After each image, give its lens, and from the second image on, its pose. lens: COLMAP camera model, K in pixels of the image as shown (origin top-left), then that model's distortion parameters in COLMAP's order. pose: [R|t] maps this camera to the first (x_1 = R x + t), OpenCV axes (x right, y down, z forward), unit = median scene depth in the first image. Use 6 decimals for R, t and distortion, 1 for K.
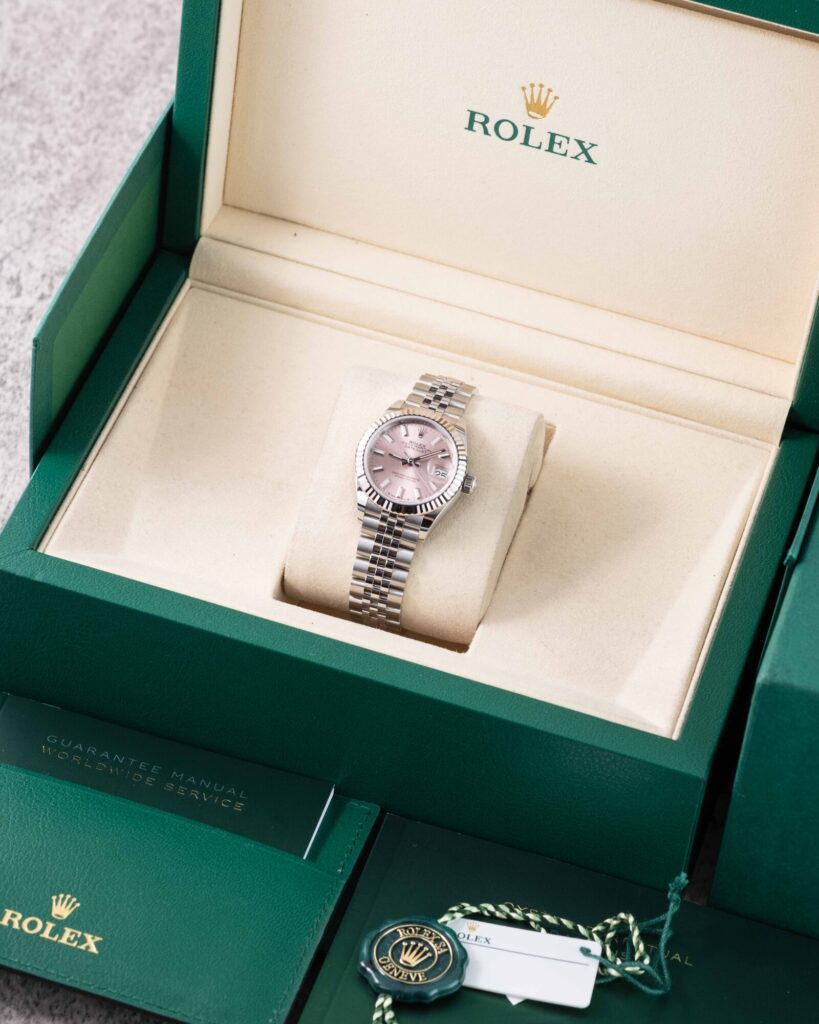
lens RADIAL K [[4234.8, 0, 409.5], [0, 4234.8, 512.0], [0, 0, 1]] dist [0.330238, -5.794329]
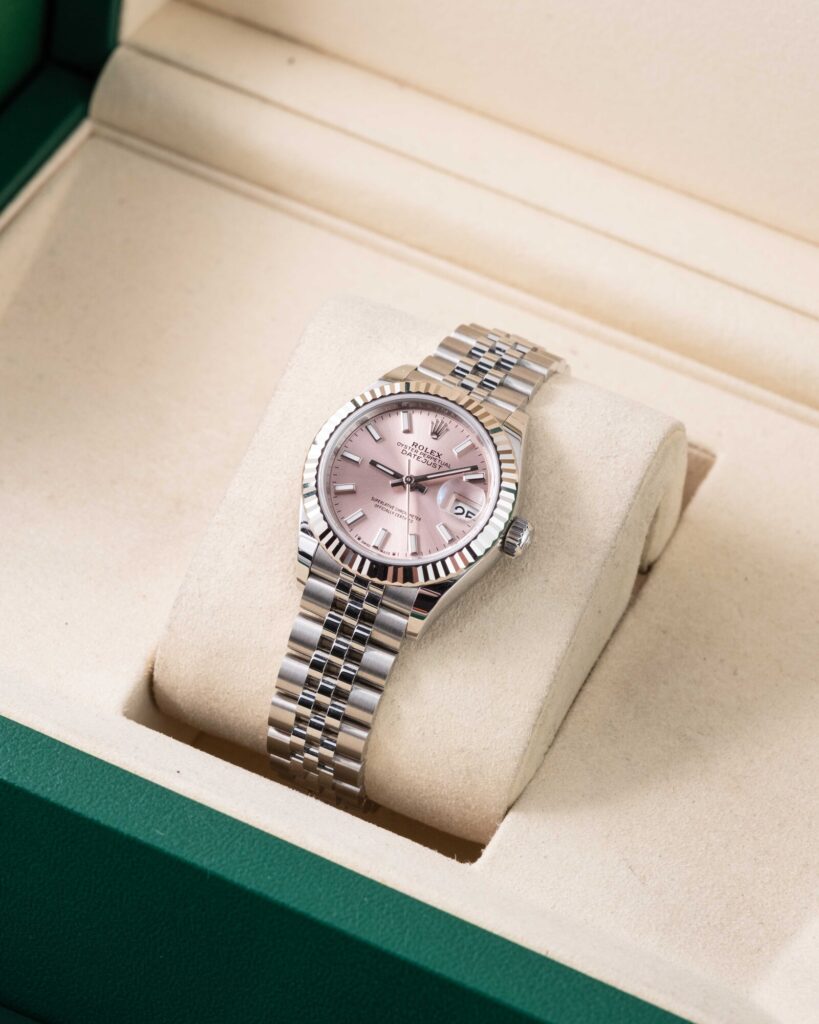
lens RADIAL K [[4234.8, 0, 409.5], [0, 4234.8, 512.0], [0, 0, 1]] dist [0.330238, -5.794329]
pose [[0.989343, 0.110714, -0.094570, 0.049428], [-0.113261, 0.993322, -0.021986, 0.003089], [0.091504, 0.032463, 0.995275, 0.483538]]
